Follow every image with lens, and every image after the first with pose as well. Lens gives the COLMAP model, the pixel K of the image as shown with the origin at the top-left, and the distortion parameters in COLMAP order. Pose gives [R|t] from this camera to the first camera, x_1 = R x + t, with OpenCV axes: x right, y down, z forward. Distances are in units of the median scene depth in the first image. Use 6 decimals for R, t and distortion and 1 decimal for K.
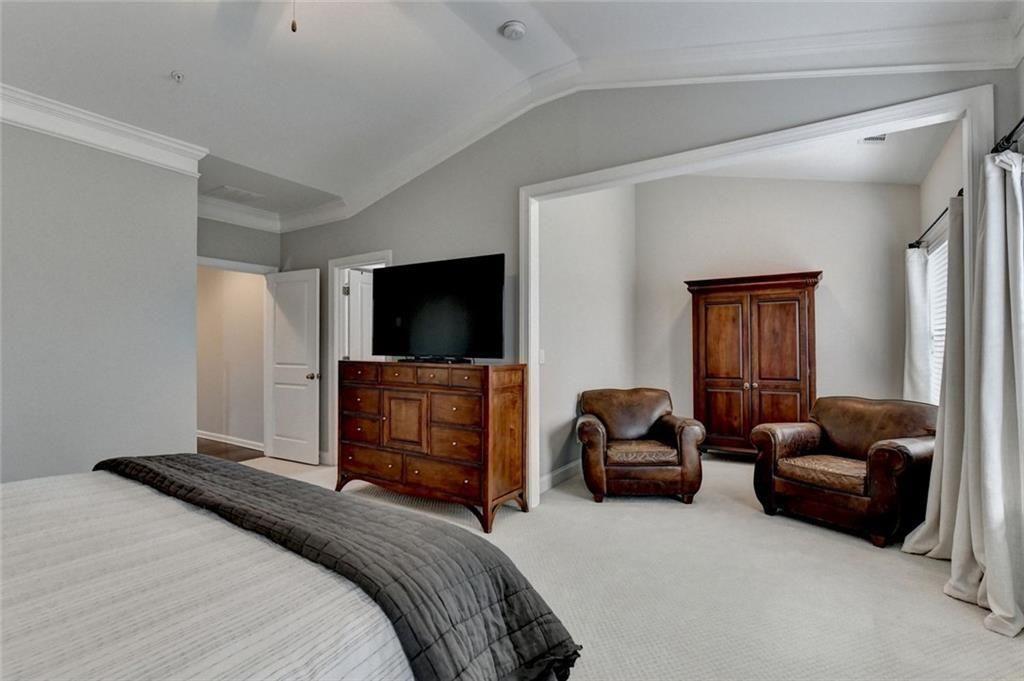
lens RADIAL K [[484.4, 0, 512.0], [0, 484.4, 340.5], [0, 0, 1]] dist [-0.000989, -0.000106]
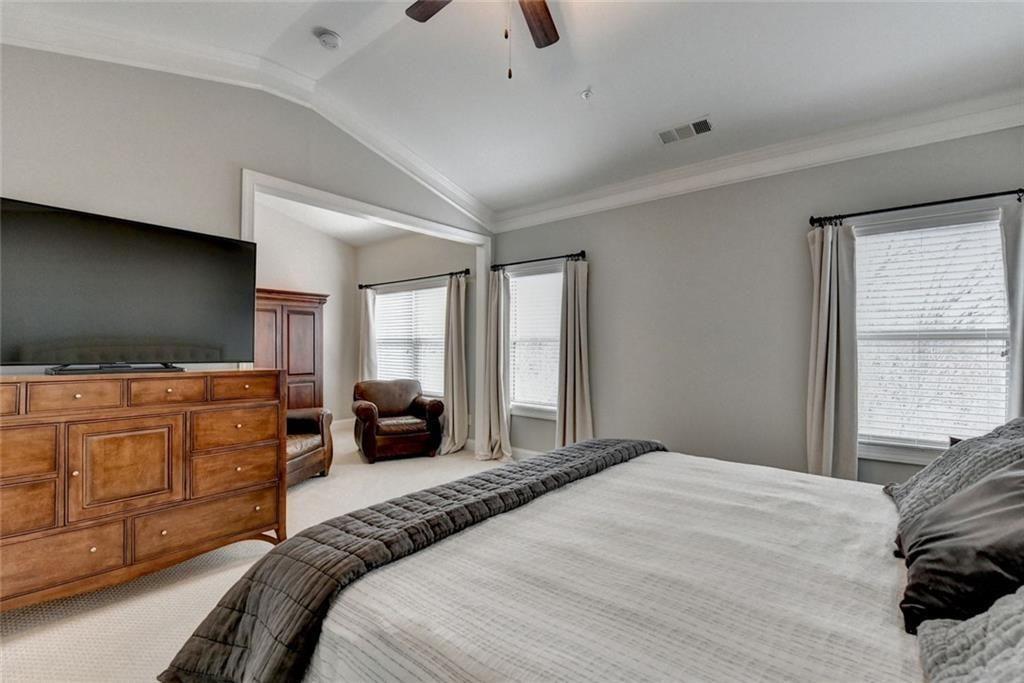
lens RADIAL K [[447.3, 0, 512.0], [0, 447.3, 341.5], [0, 0, 1]] dist [-0.001721, -0.000237]
pose [[0.102809, 0.015768, 0.994576, -0.776988], [-0.018391, 0.999734, -0.013949, 0.001994], [-0.994531, -0.016857, 0.103072, 0.450786]]
